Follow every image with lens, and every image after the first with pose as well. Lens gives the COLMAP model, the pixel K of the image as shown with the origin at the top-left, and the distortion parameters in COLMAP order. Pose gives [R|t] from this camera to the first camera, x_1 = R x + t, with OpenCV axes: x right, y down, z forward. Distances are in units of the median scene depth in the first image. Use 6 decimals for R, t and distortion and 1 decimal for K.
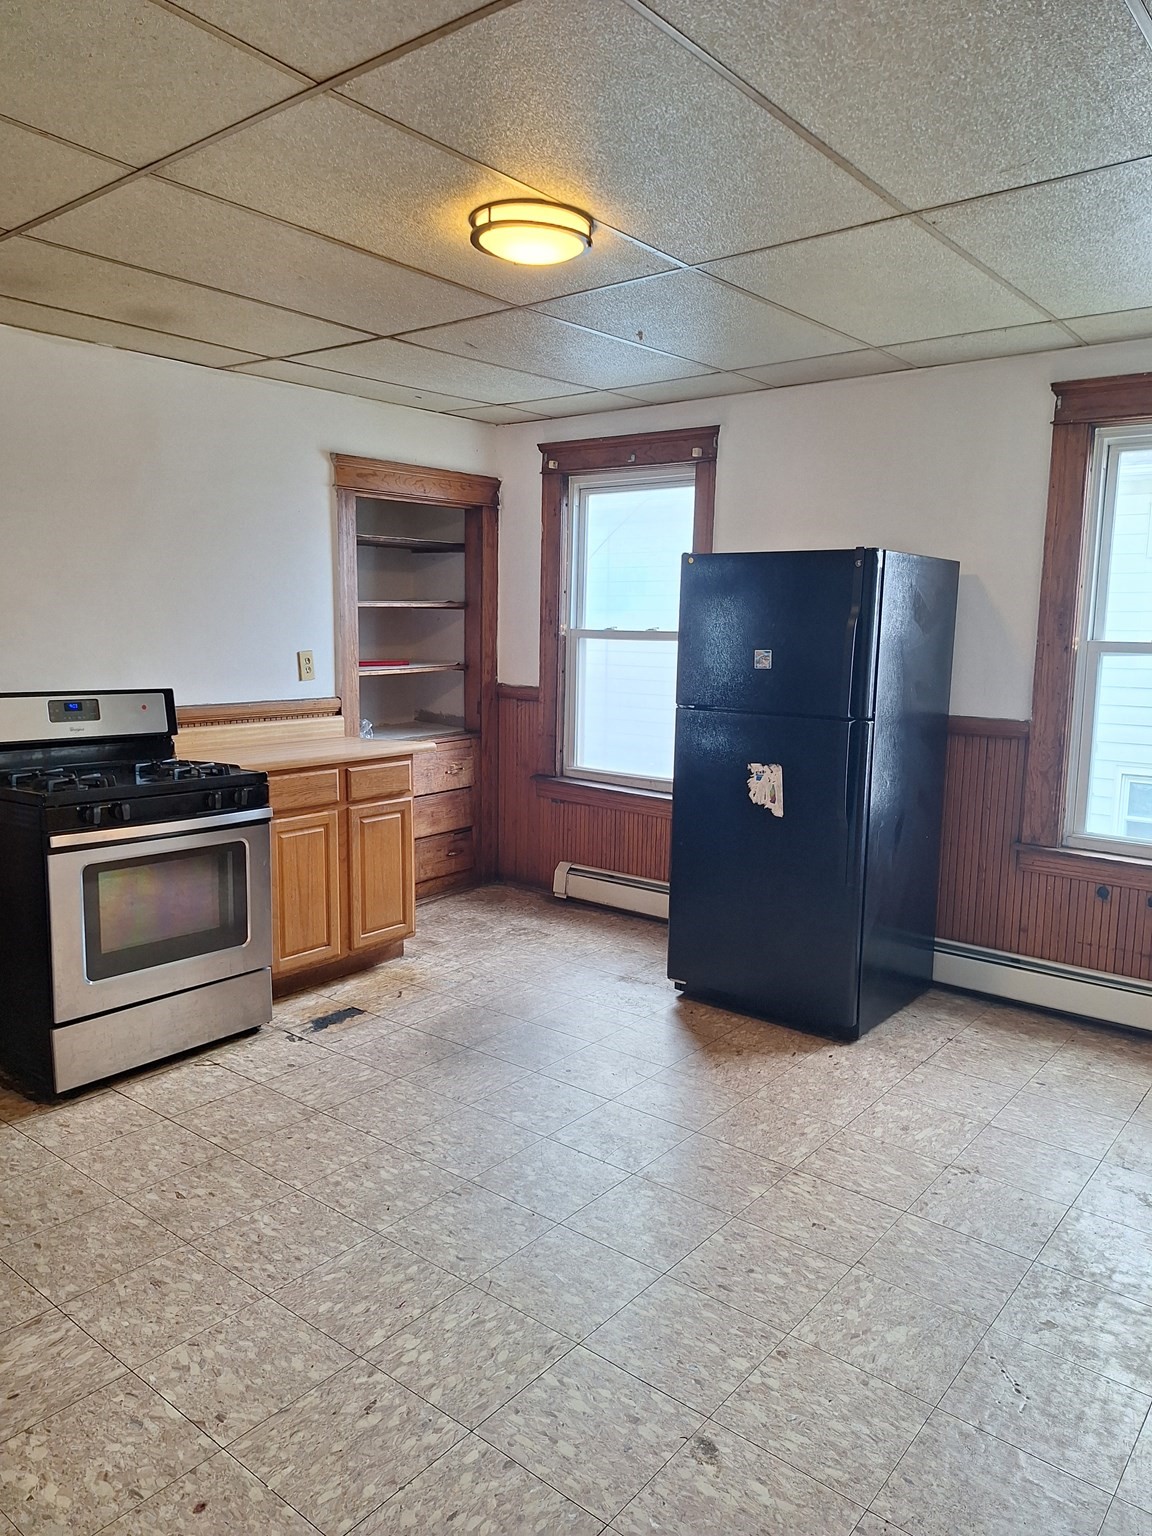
lens RADIAL K [[1093.4, 0, 585.0], [0, 1093.4, 762.2], [0, 0, 1]] dist [0.100330, -0.084595]
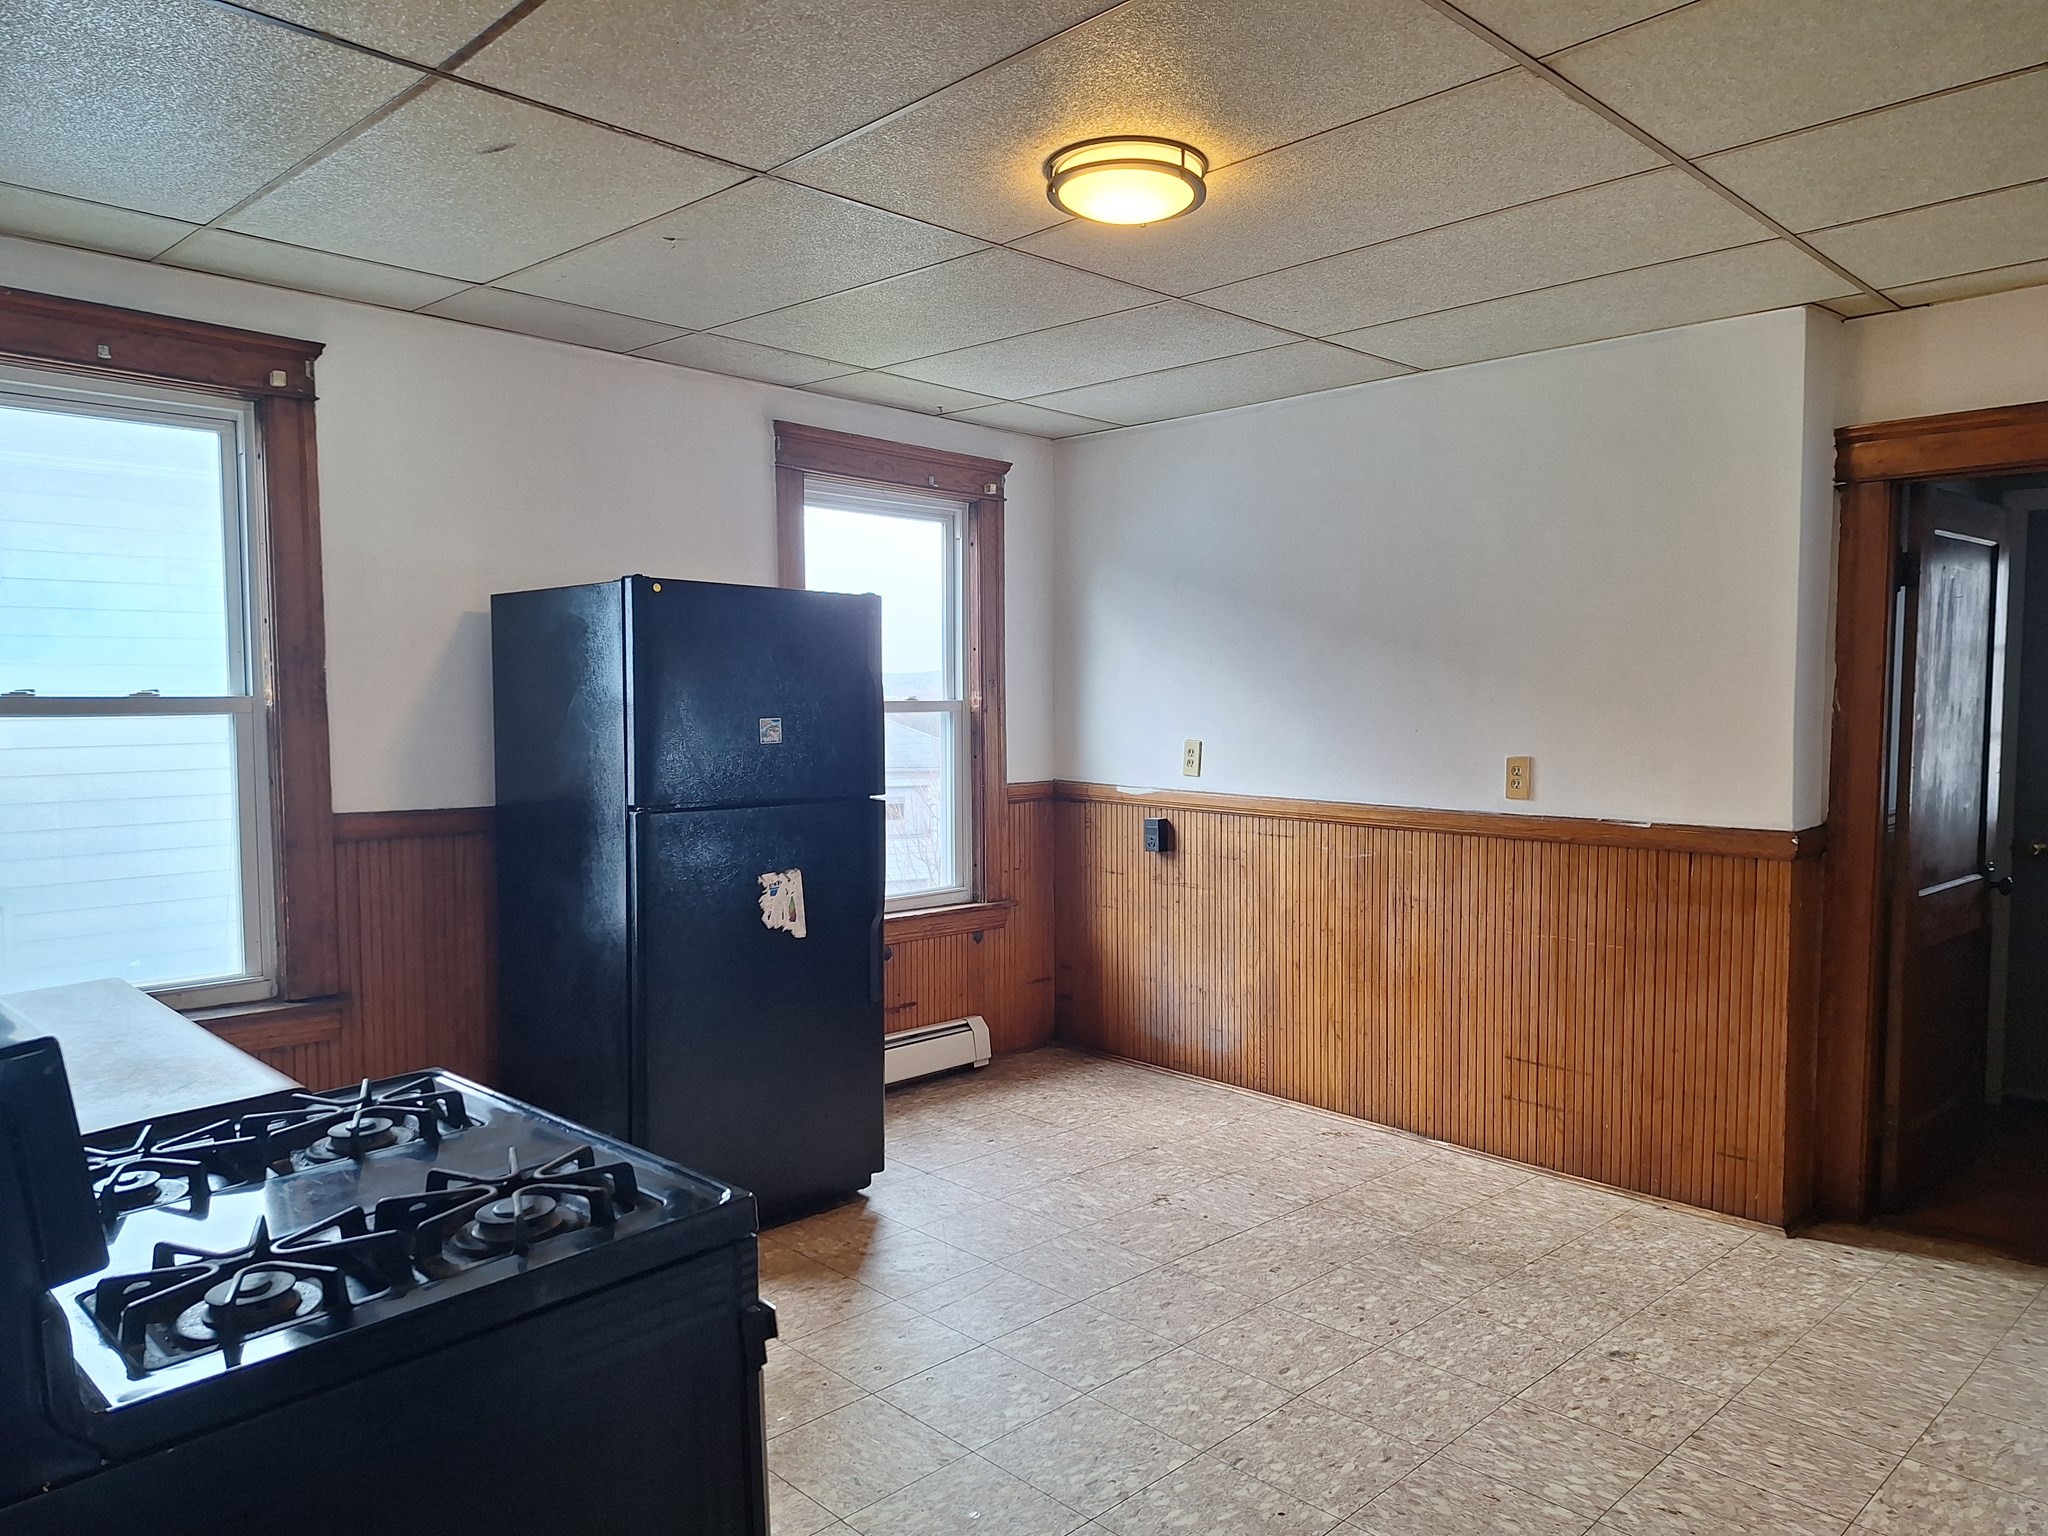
lens RADIAL K [[1457.9, 0, 1036.6], [0, 1457.9, 762.1], [0, 0, 1]] dist [0.100330, -0.084595]
pose [[0.091961, -0.067705, 0.993458, -0.796687], [0.123998, 0.990699, 0.056039, -0.105592], [-0.988012, 0.118034, 0.099501, 0.724358]]
